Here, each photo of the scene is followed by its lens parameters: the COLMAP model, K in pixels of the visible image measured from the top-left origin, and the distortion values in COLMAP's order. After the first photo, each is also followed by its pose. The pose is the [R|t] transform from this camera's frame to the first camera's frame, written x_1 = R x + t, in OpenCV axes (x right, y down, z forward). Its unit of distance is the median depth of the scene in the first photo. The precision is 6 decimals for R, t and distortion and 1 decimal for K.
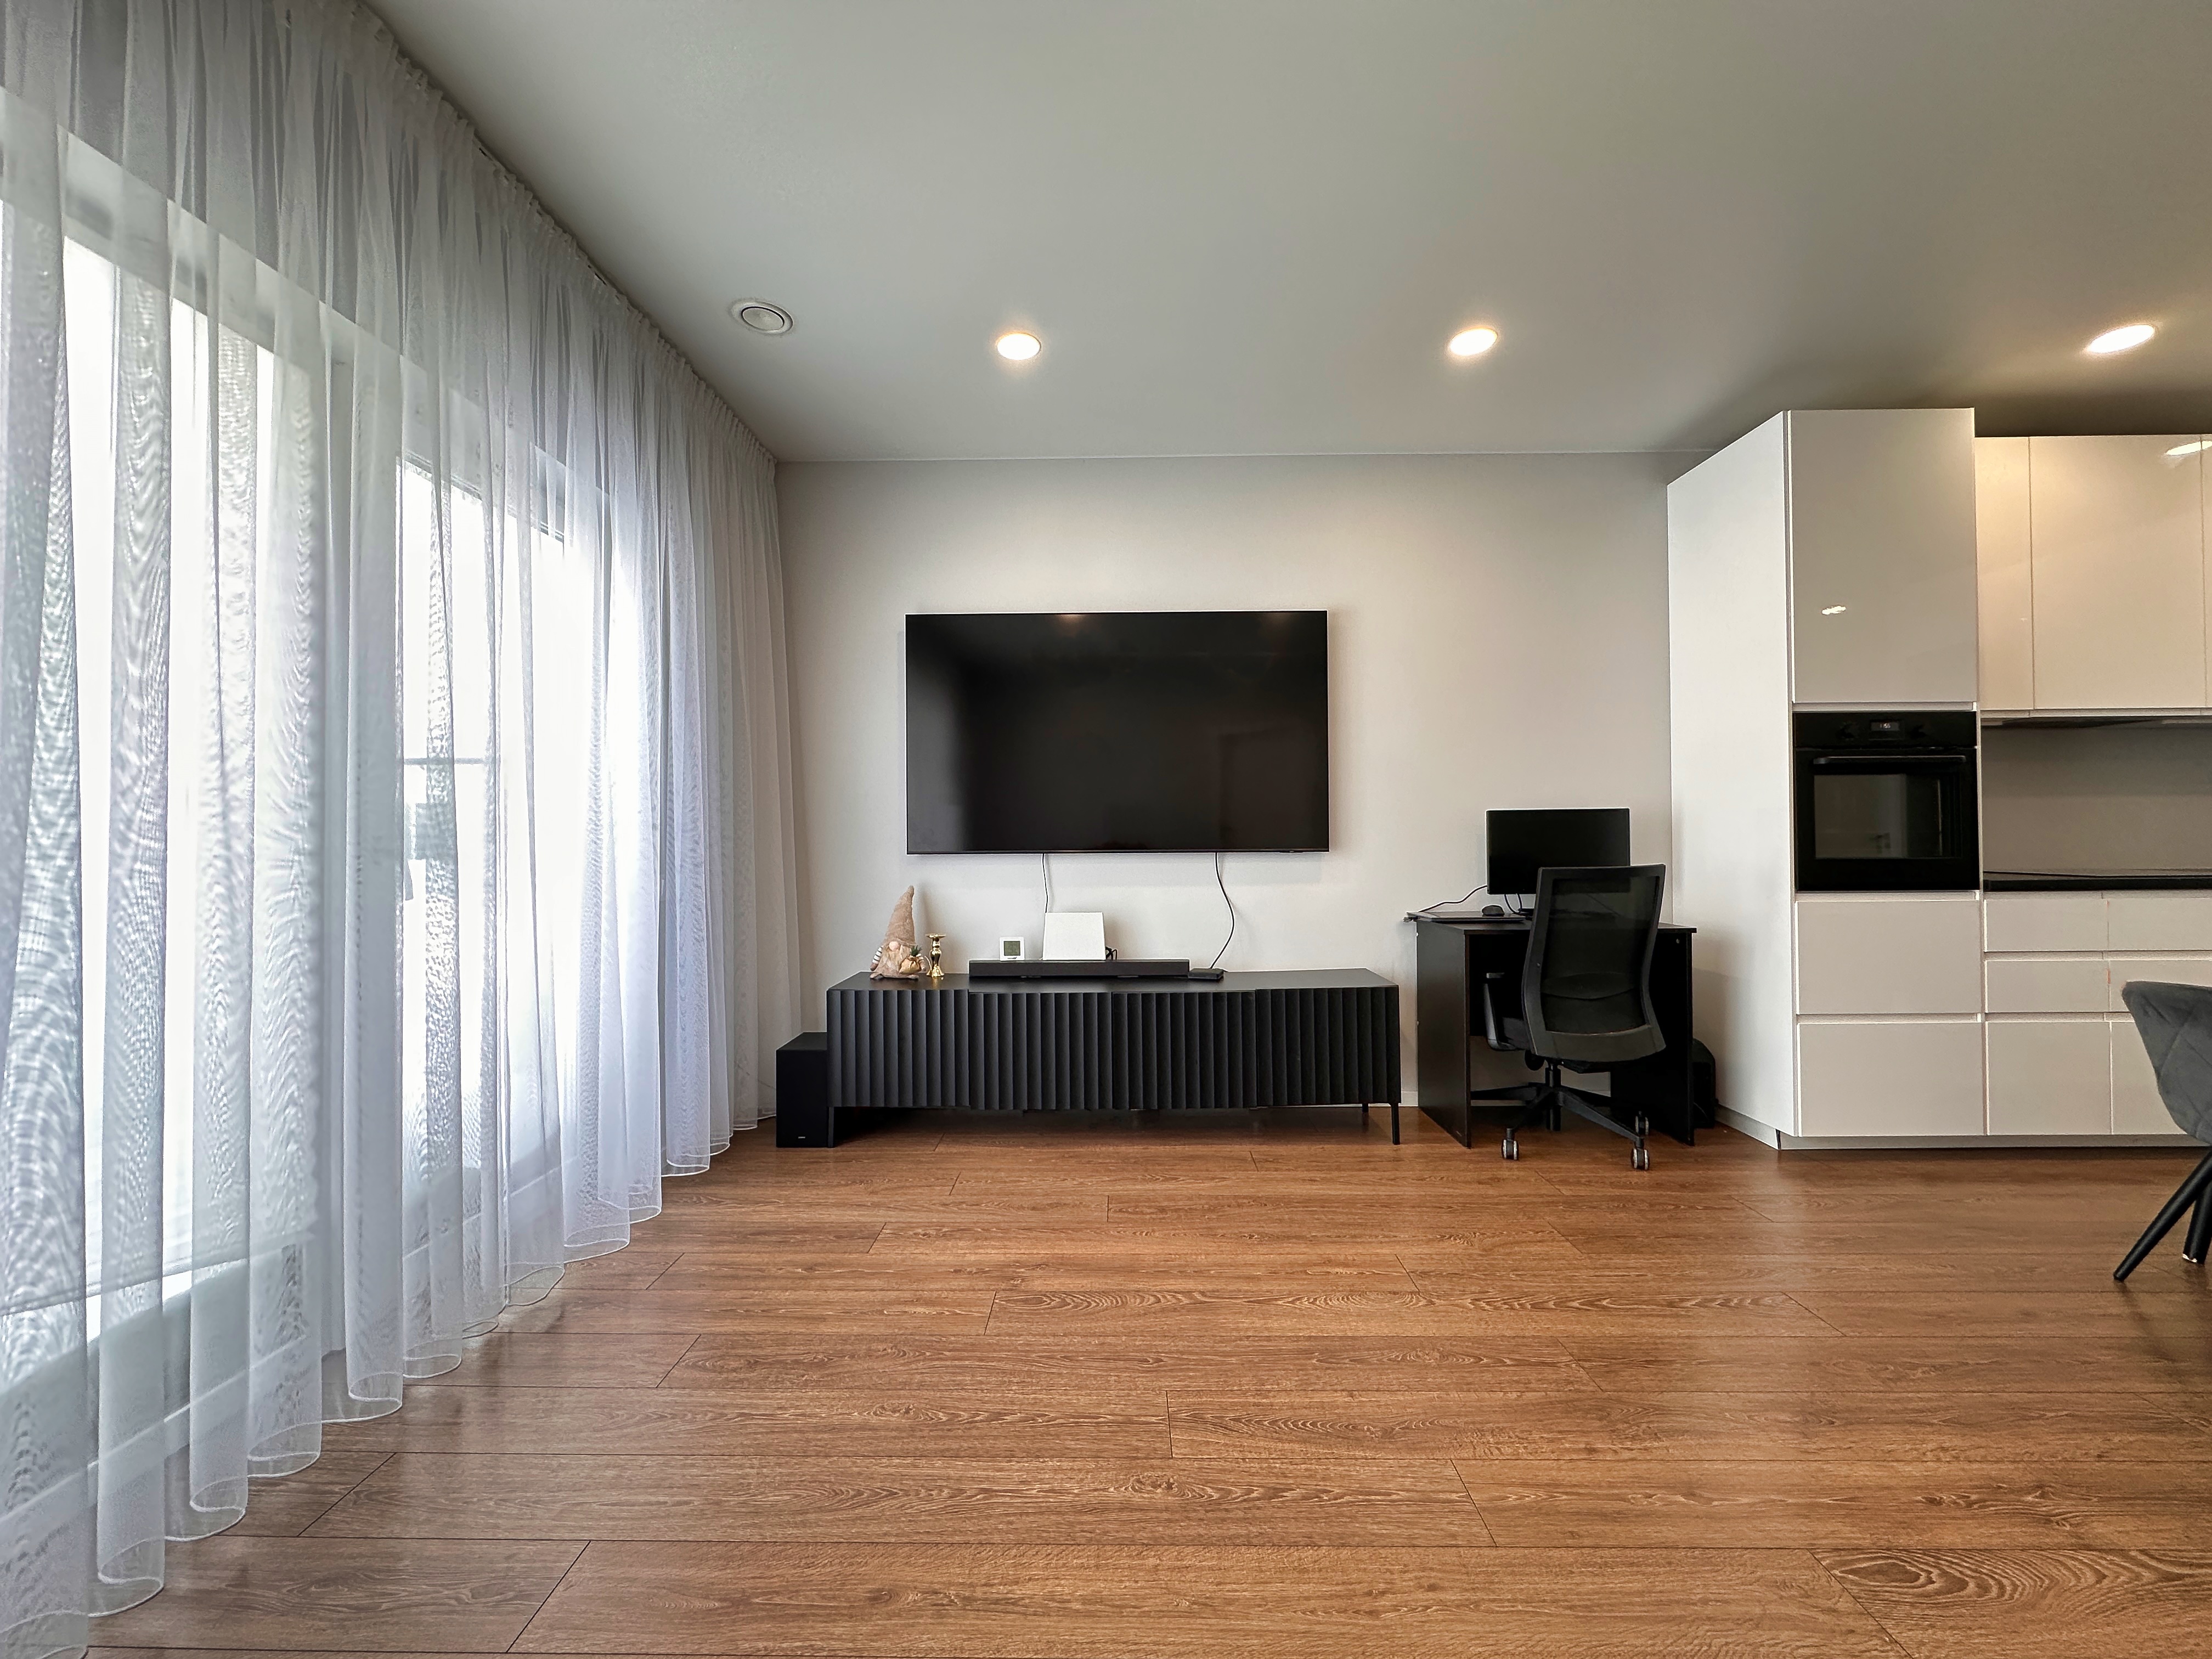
lens RADIAL K [[880.0, 0, 1103.6], [0, 880.0, 828.0], [0, 0, 1]] dist [-0.002590, 0.000064]
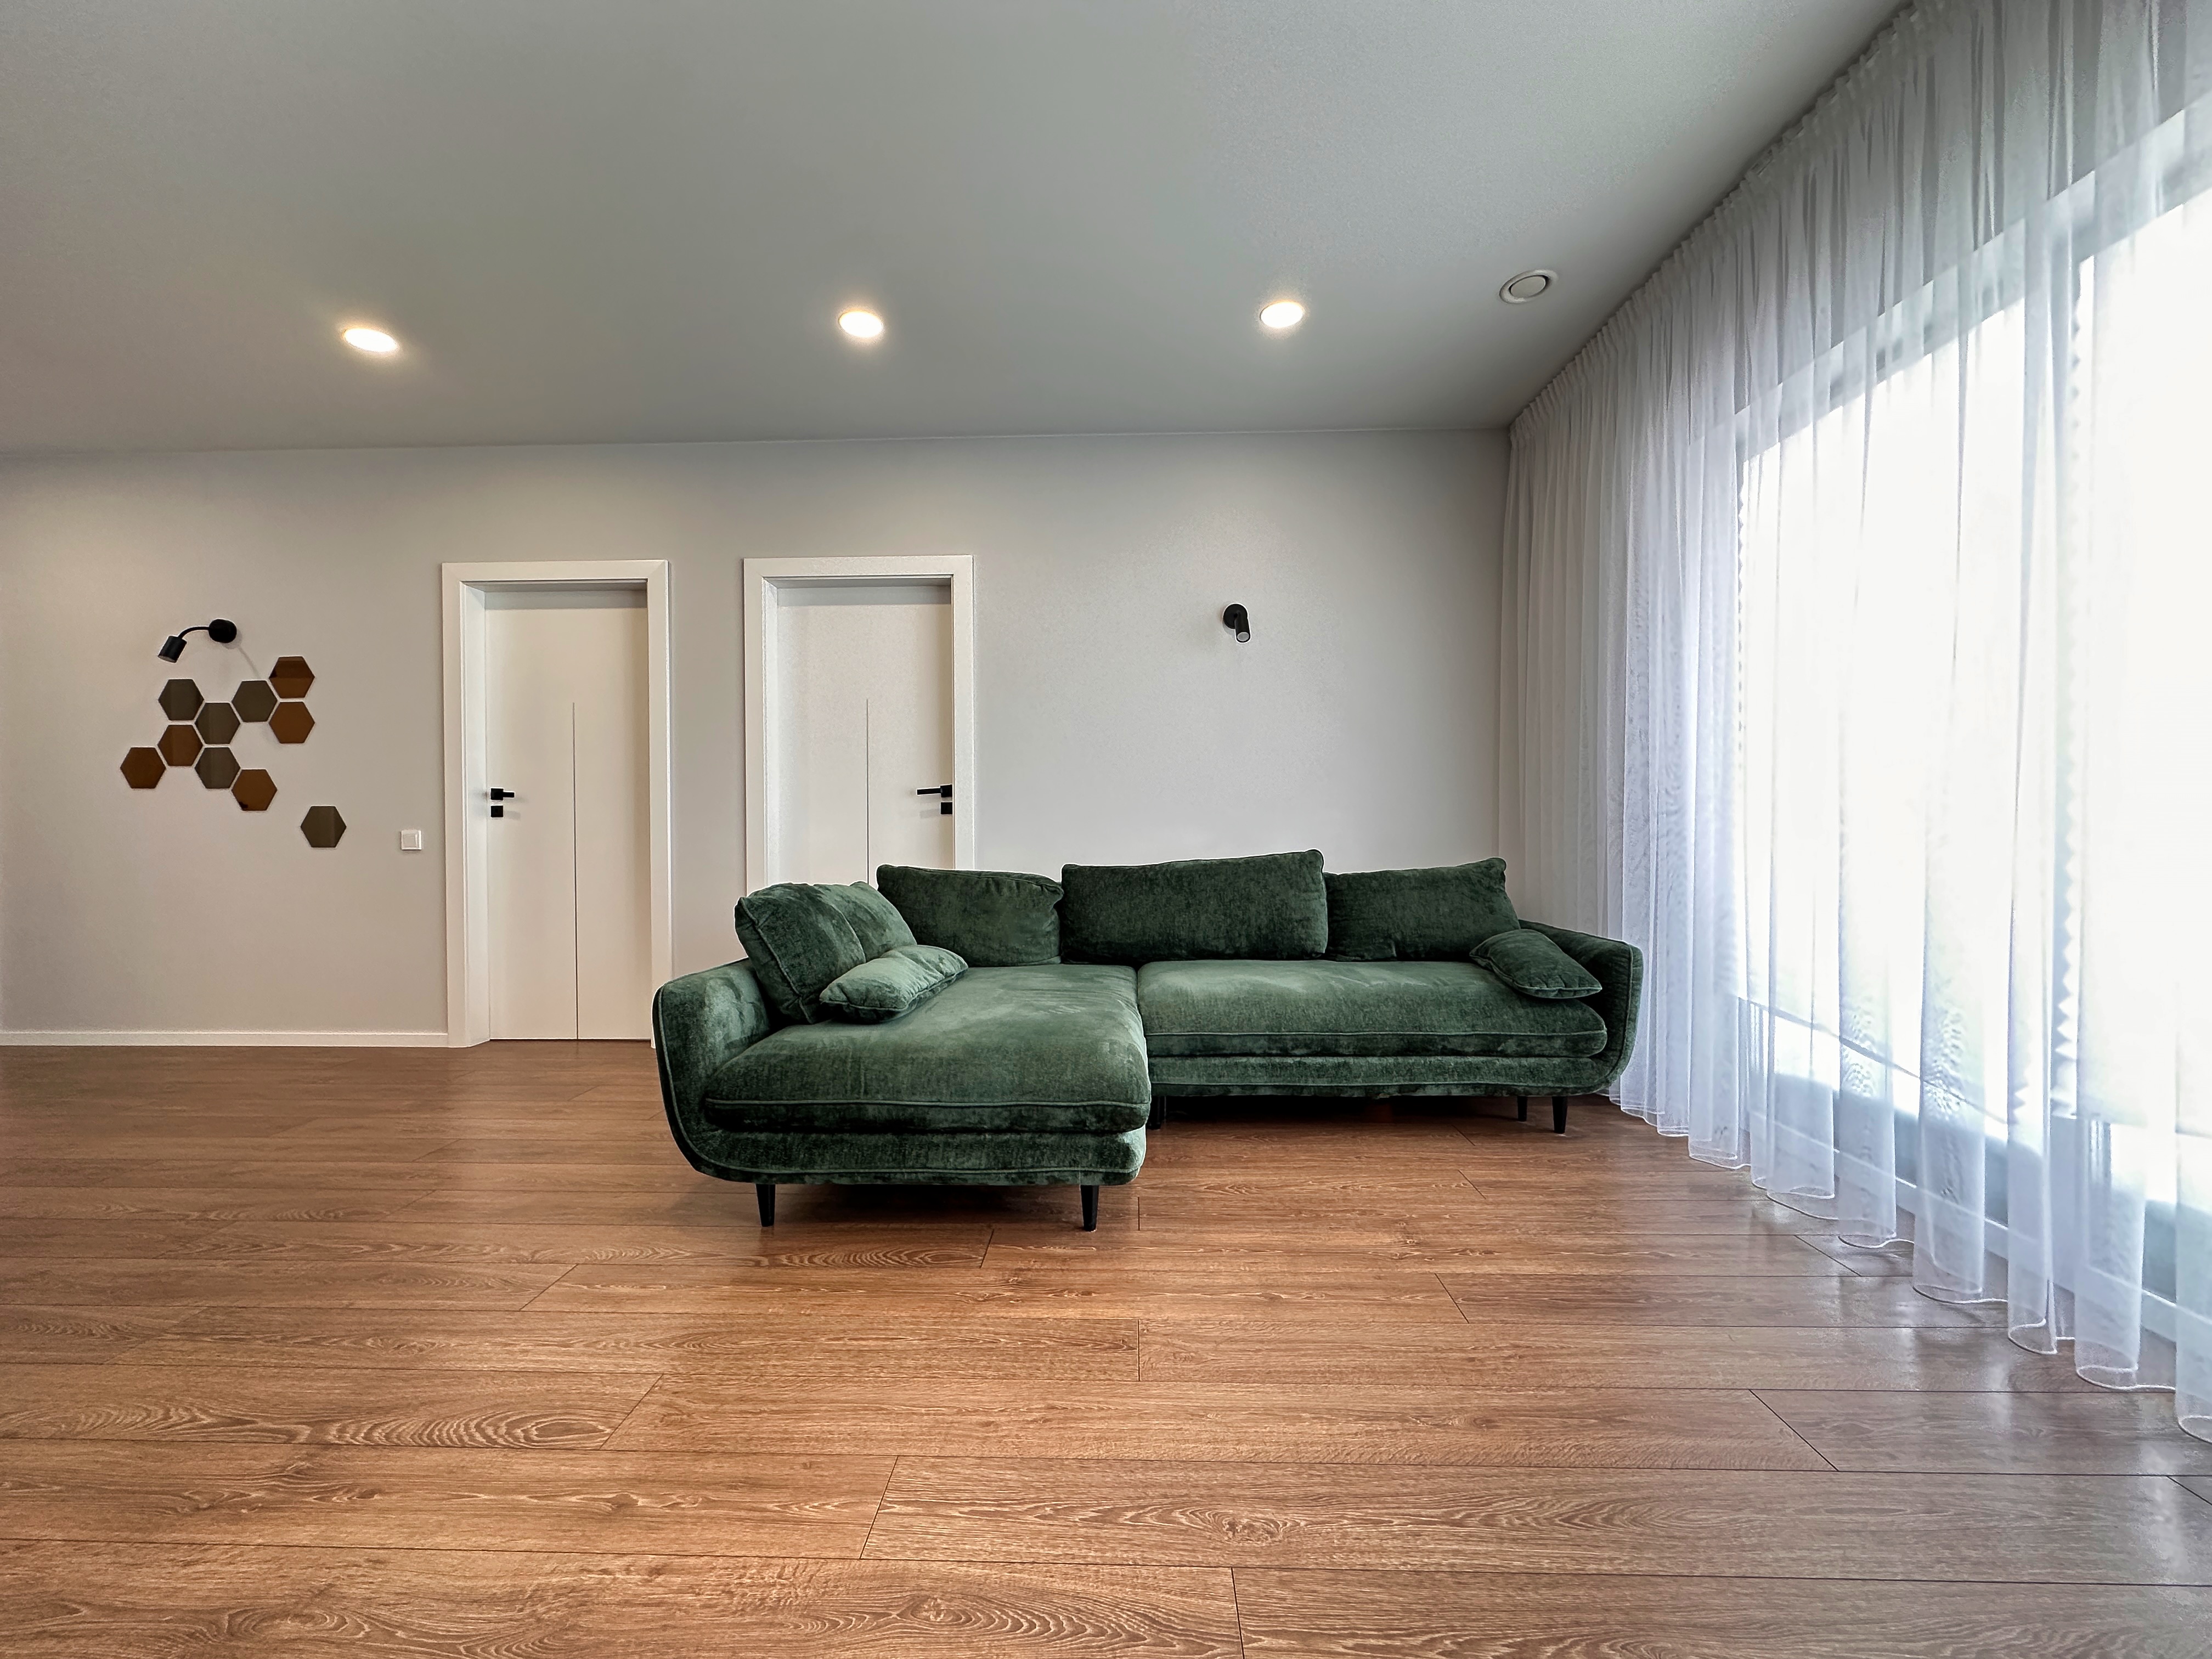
lens RADIAL K [[881.6, 0, 1105.1], [0, 881.6, 829.9], [0, 0, 1]] dist [-0.003389, 0.000953]
pose [[-0.999863, 0.012540, 0.010808, 0.088582], [0.012433, 0.999874, -0.009909, 0.055304], [-0.010931, -0.009774, -0.999892, 0.917244]]
